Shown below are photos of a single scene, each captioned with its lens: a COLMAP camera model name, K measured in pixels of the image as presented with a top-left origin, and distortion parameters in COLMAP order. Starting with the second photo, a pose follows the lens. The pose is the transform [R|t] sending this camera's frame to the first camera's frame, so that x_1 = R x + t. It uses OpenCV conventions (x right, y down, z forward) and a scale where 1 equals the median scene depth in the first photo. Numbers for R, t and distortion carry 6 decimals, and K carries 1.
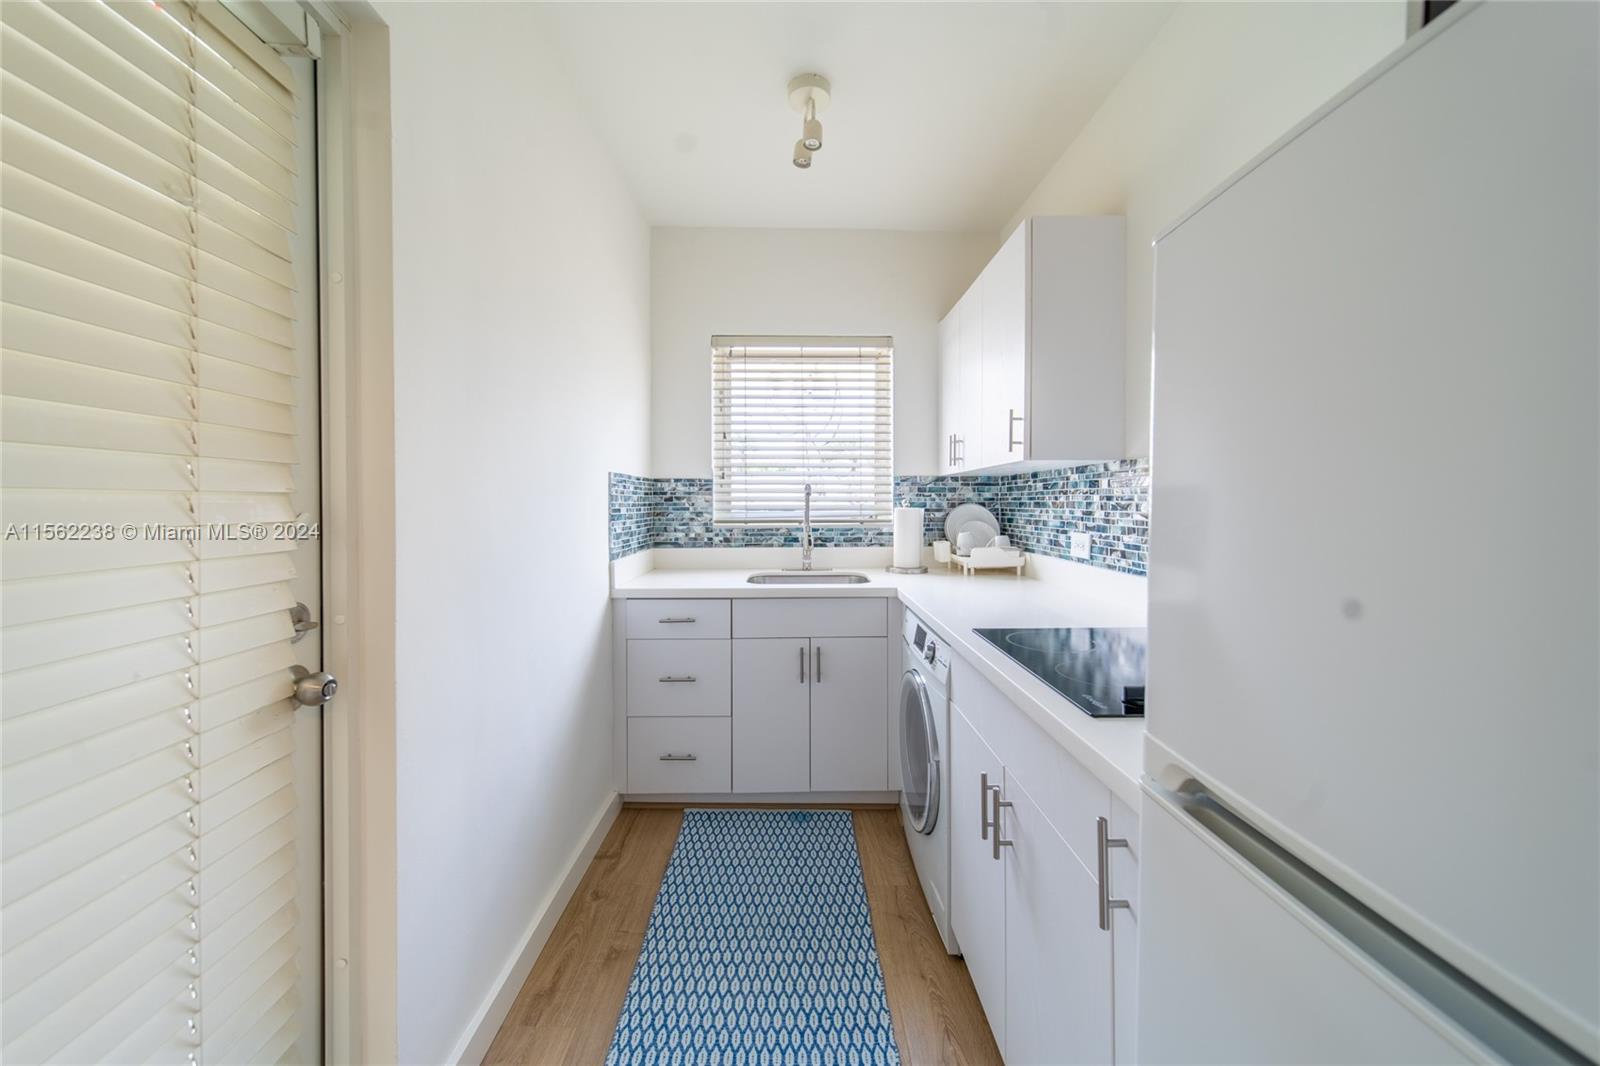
lens RADIAL K [[560.0, 0, 800.0], [0, 560.0, 533.0], [0, 0, 1]] dist [0.011307, 0.000031]
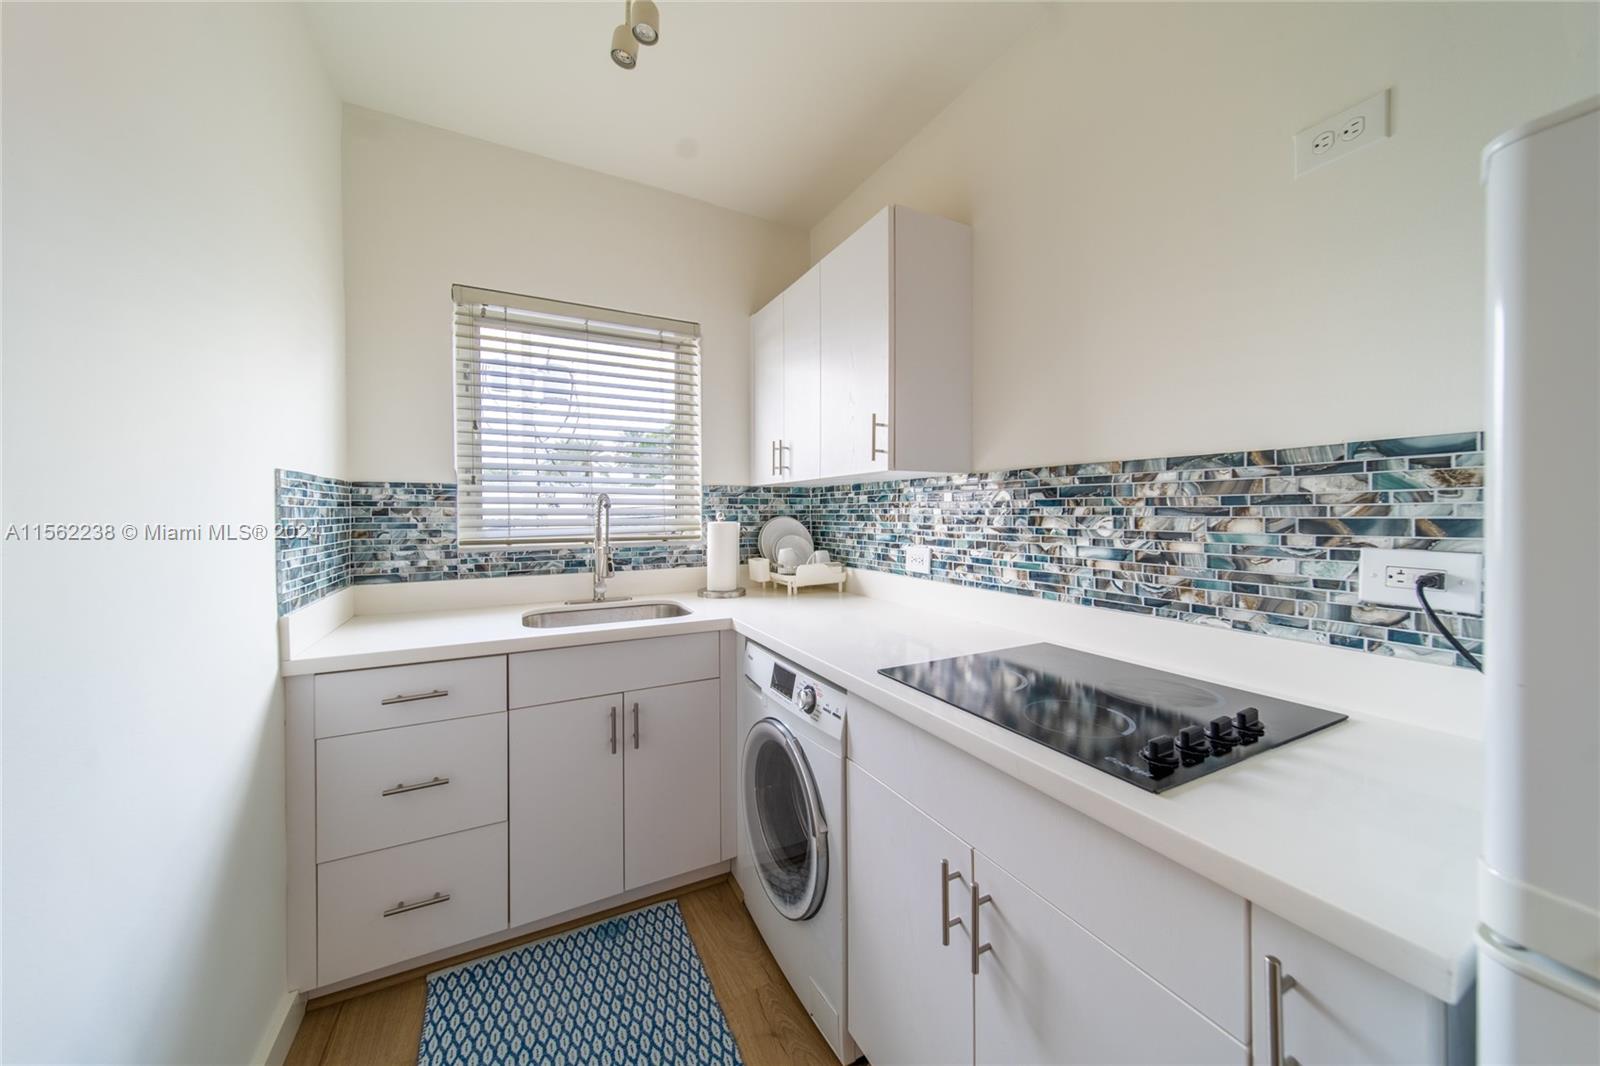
lens RADIAL K [[560.0, 0, 800.0], [0, 560.0, 533.0], [0, 0, 1]] dist [0.011307, 0.000031]
pose [[0.893071, -0.018924, 0.449518, -0.102594], [0.026751, 0.999581, -0.011067, -0.016366], [-0.449120, 0.021908, 0.893203, 0.187494]]
